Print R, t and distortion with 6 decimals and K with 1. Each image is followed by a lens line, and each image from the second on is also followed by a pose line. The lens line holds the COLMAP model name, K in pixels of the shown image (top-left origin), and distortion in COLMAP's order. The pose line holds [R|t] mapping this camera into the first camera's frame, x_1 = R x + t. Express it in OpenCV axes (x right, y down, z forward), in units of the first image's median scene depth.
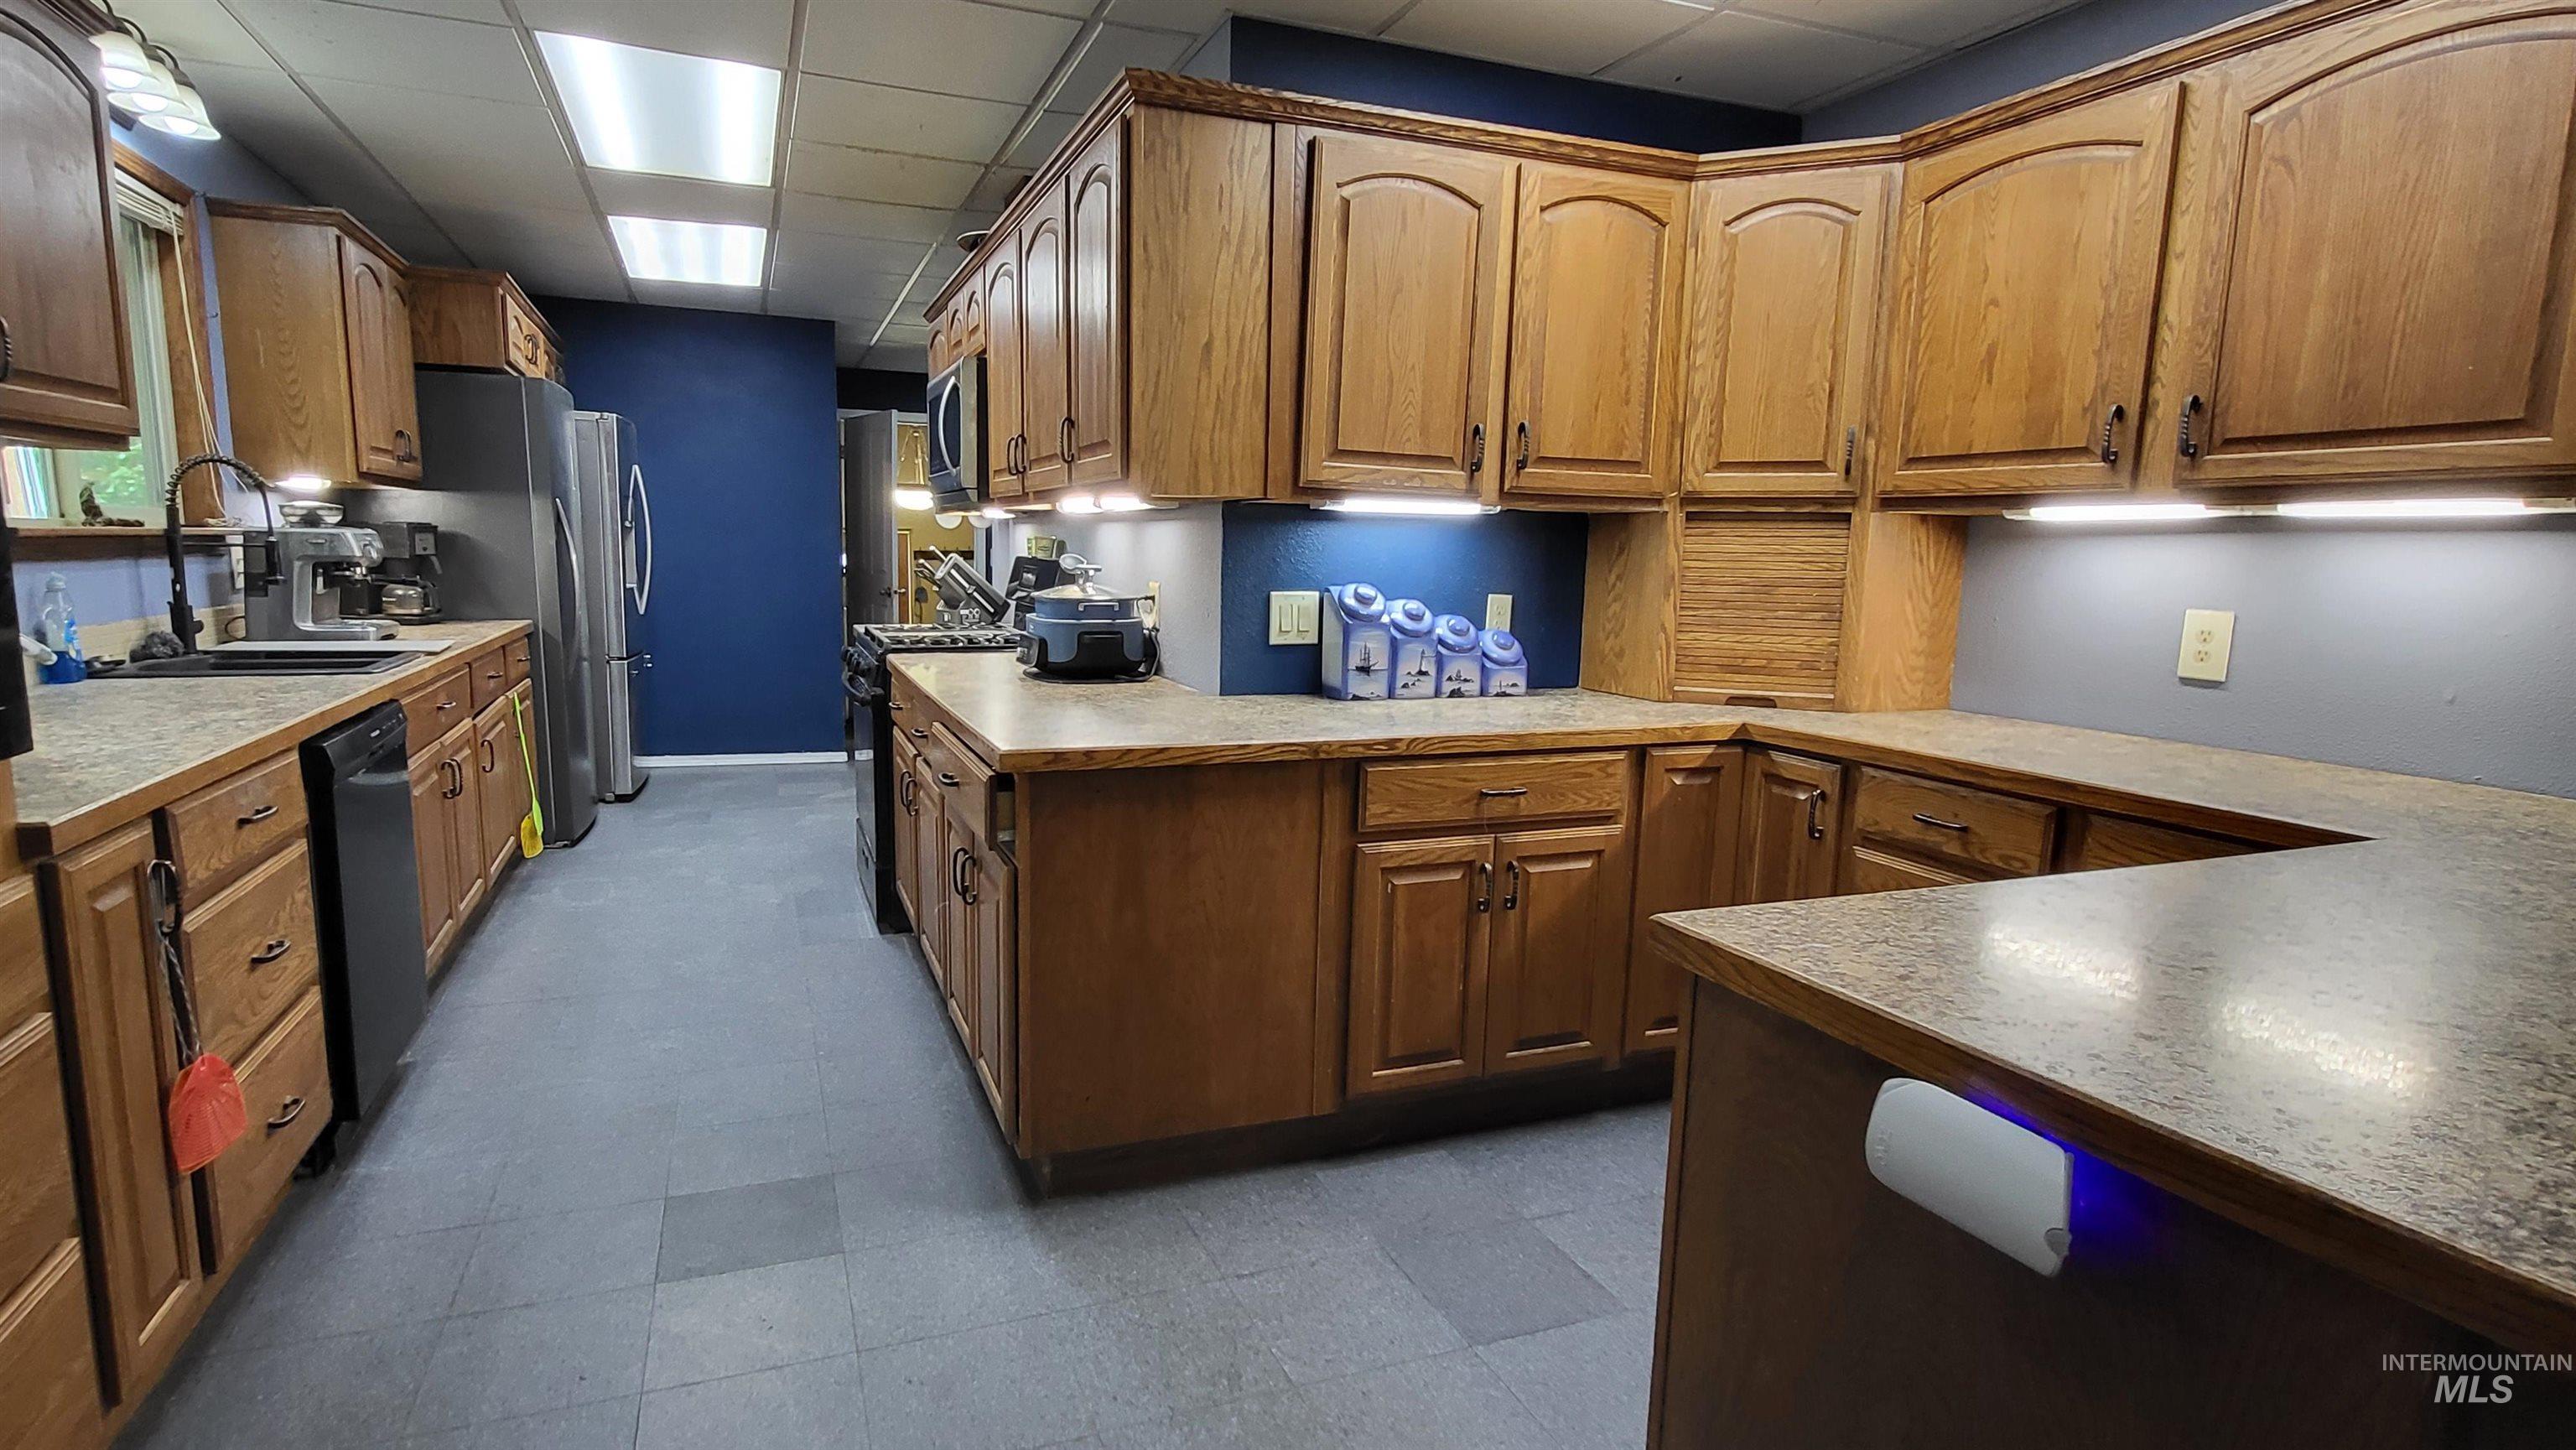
lens RADIAL K [[1274.4, 0, 1215.2], [0, 1274.4, 727.7], [0, 0, 1]] dist [-0.000852, -0.000437]
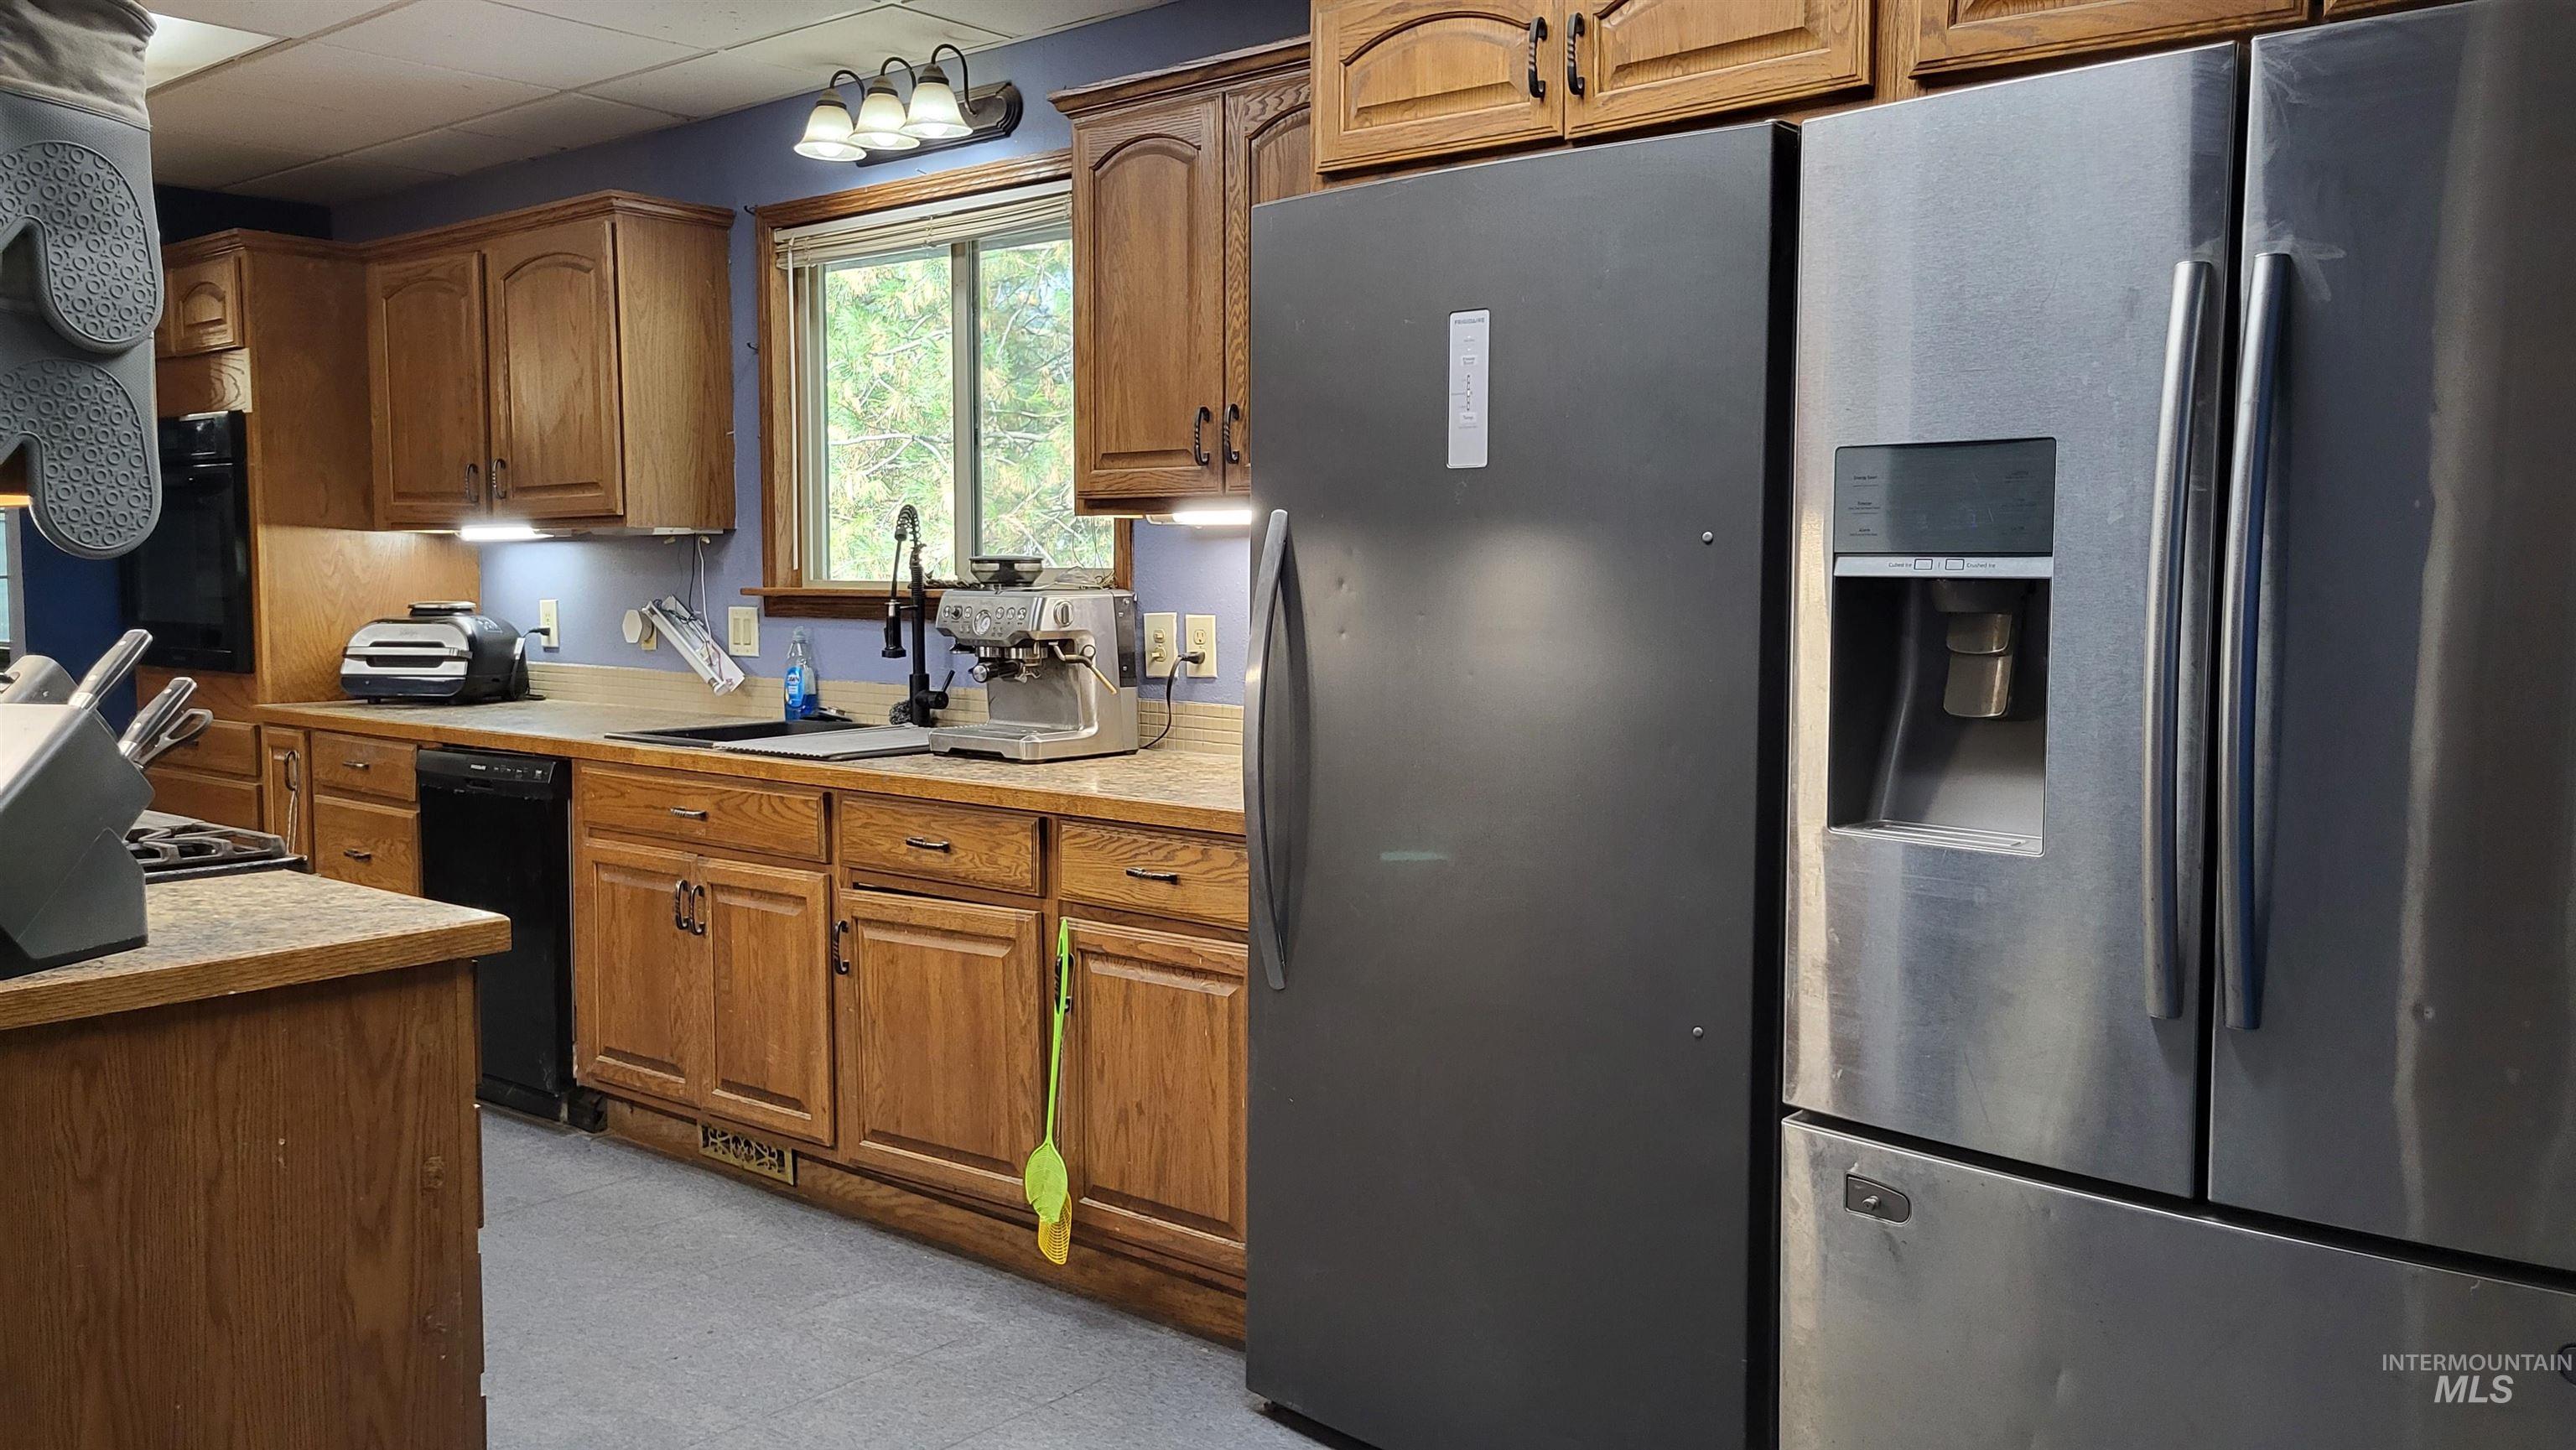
lens RADIAL K [[1913.7, 0, 1330.0], [0, 1913.7, 696.6], [0, 0, 1]] dist [0.037569, 0.000796]
pose [[-0.856414, 0.011580, -0.516160, -0.388133], [-0.092986, 0.979941, 0.176267, -0.380389], [0.507847, 0.198953, -0.838158, 2.507664]]
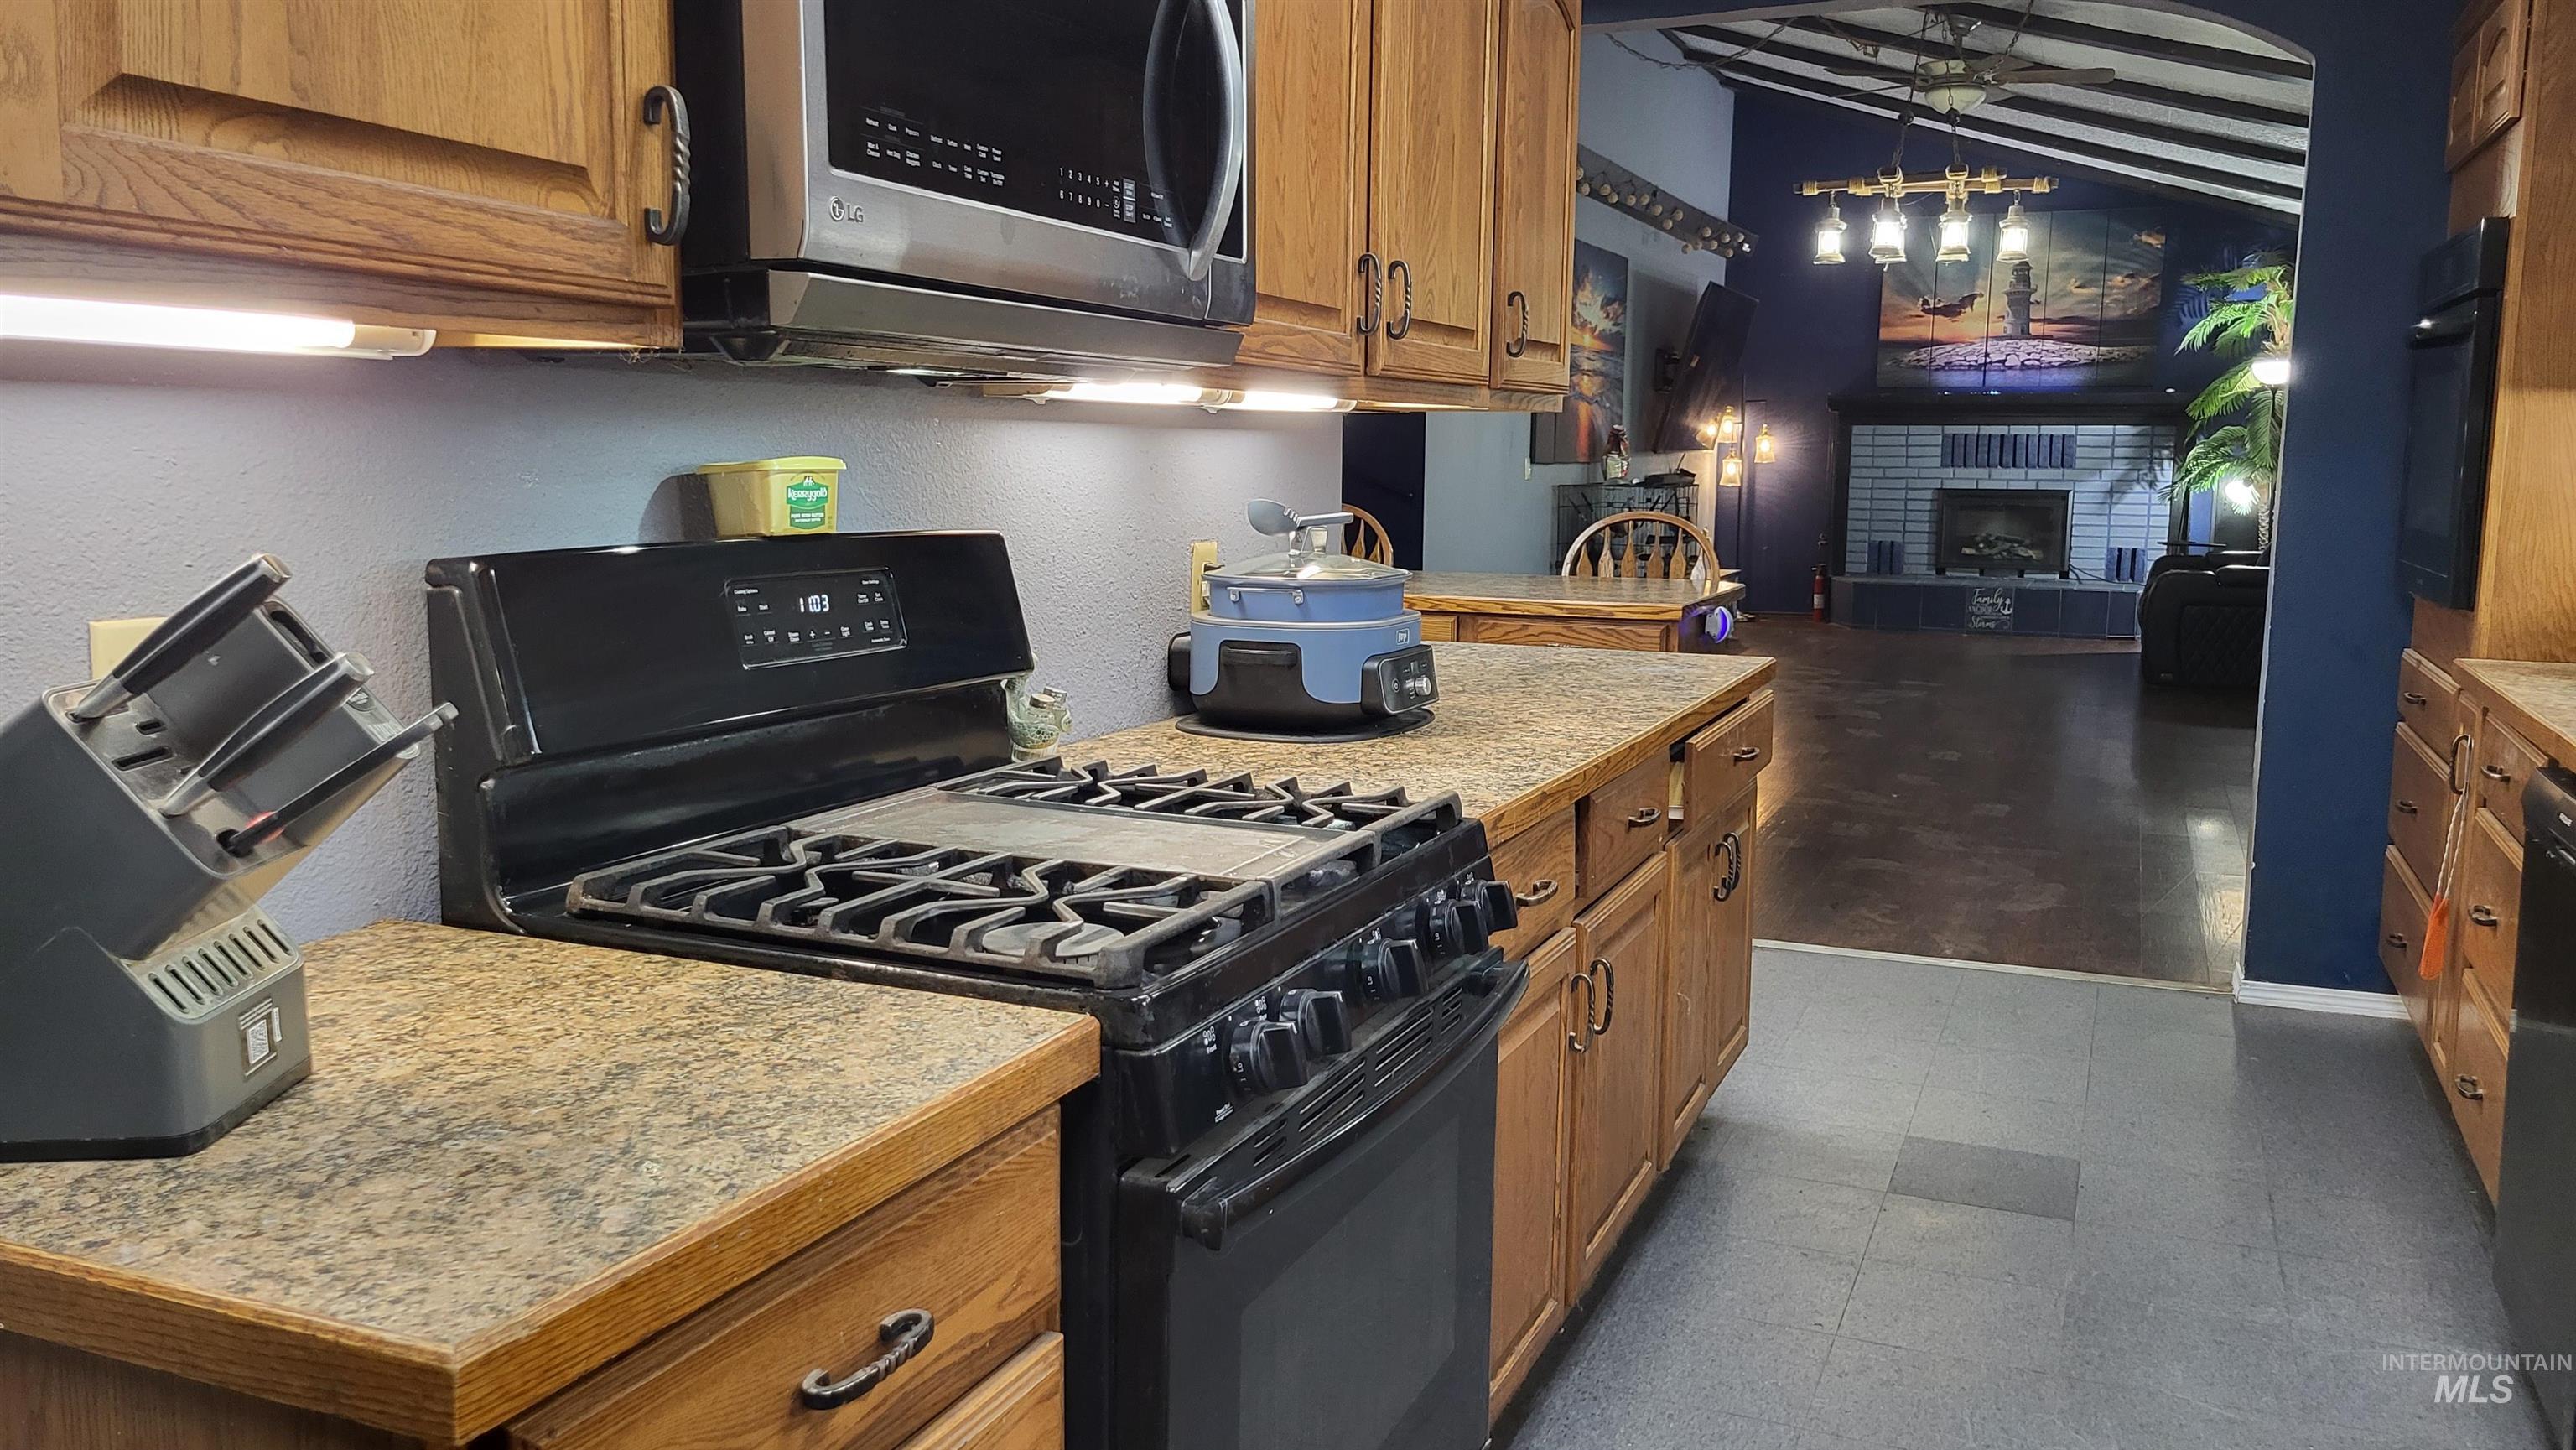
lens RADIAL K [[1931.4, 0, 1321.5], [0, 1931.4, 700.5], [0, 0, 1]] dist [0.049111, -0.006701]
pose [[-0.732403, -0.114115, 0.671240, -0.765661], [0.074386, 0.966543, 0.245482, -0.293512], [-0.676796, 0.229722, -0.699411, 1.850692]]
